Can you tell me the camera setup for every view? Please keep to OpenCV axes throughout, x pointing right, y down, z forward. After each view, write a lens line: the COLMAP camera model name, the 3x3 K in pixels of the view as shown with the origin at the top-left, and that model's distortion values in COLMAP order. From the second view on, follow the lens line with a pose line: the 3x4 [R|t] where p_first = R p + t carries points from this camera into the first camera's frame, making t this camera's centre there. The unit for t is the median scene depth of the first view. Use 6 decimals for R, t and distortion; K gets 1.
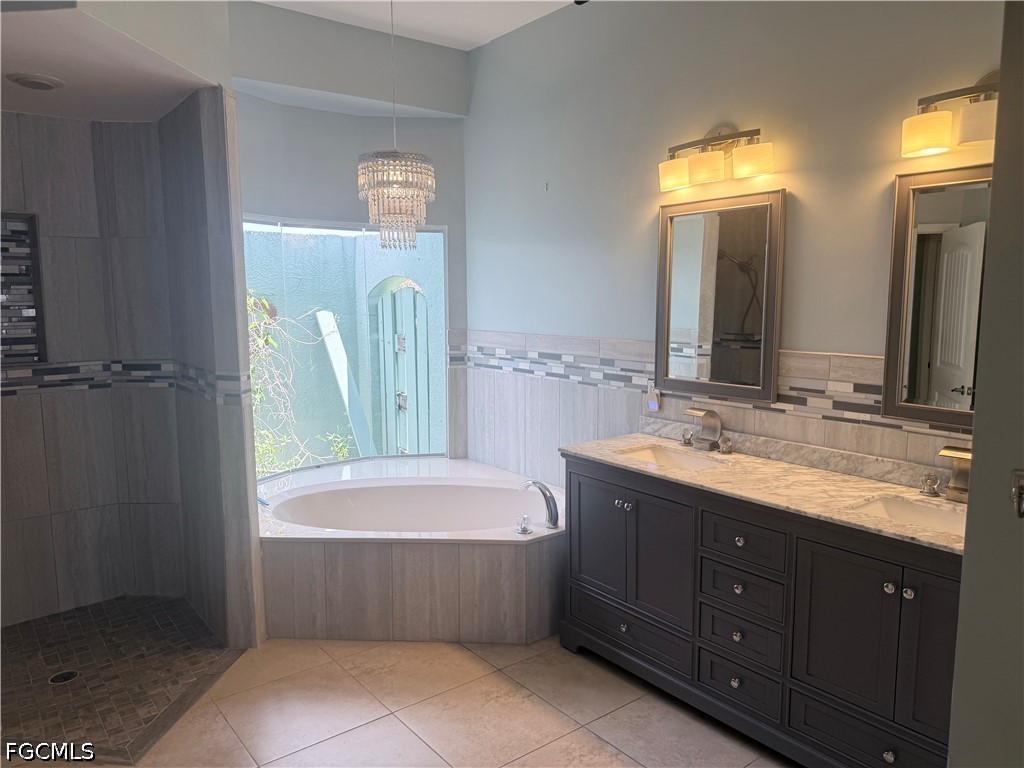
lens RADIAL K [[725.8, 0, 512.0], [0, 725.8, 384.0], [0, 0, 1]] dist [0.111293, -0.181810]
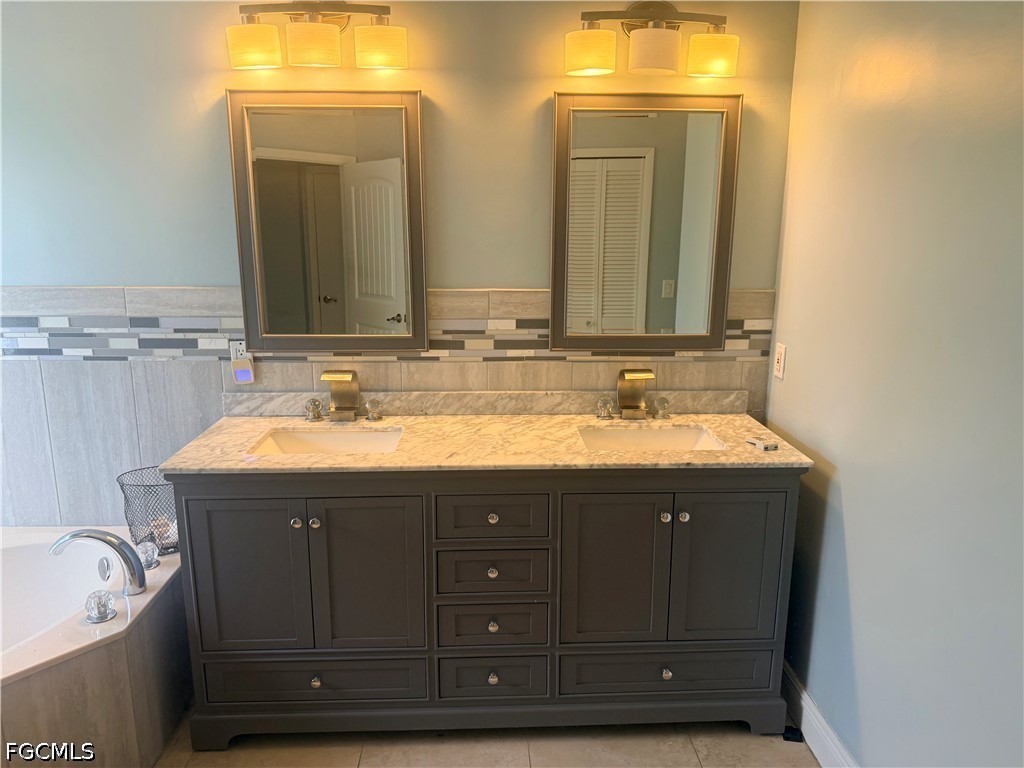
lens RADIAL K [[725.8, 0, 512.0], [0, 725.8, 384.0], [0, 0, 1]] dist [0.111293, -0.181810]
pose [[0.575522, -0.170499, 0.799816, -0.264588], [0.093021, 0.985326, 0.143109, -0.046760], [-0.812479, -0.007963, 0.582936, 0.400977]]
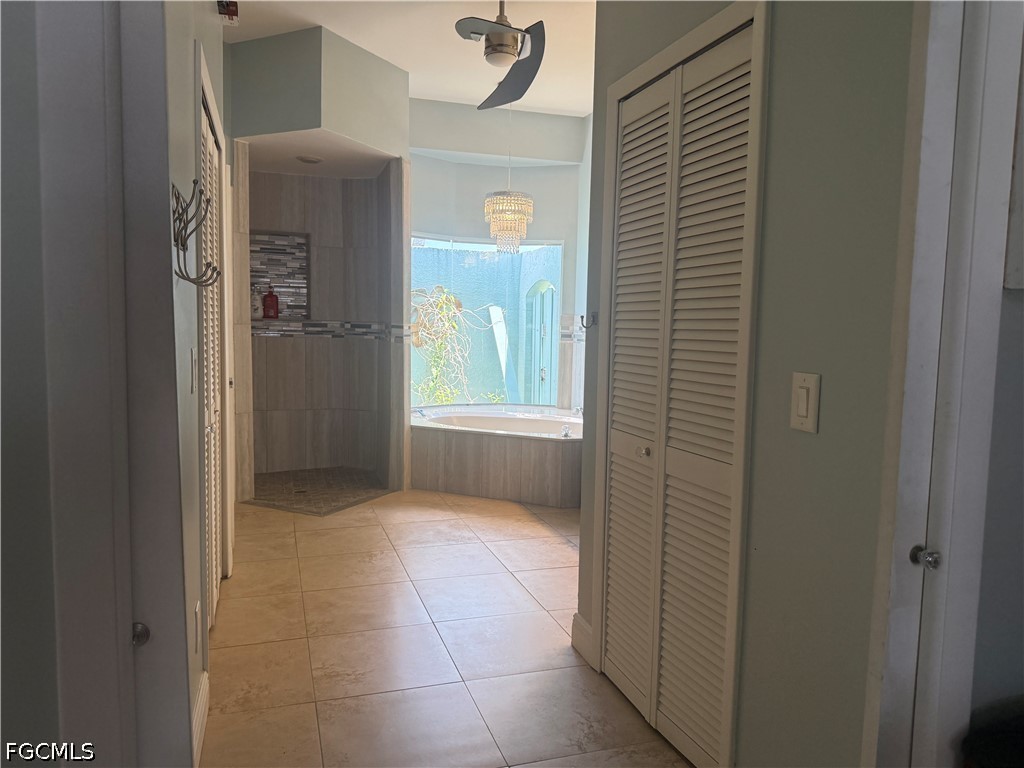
lens RADIAL K [[725.8, 0, 512.0], [0, 725.8, 384.0], [0, 0, 1]] dist [0.111293, -0.181810]
pose [[0.942496, 0.054986, -0.329663, 0.440546], [-0.068494, 0.997216, -0.029491, 0.159957], [0.327124, 0.050375, 0.943638, -0.515117]]
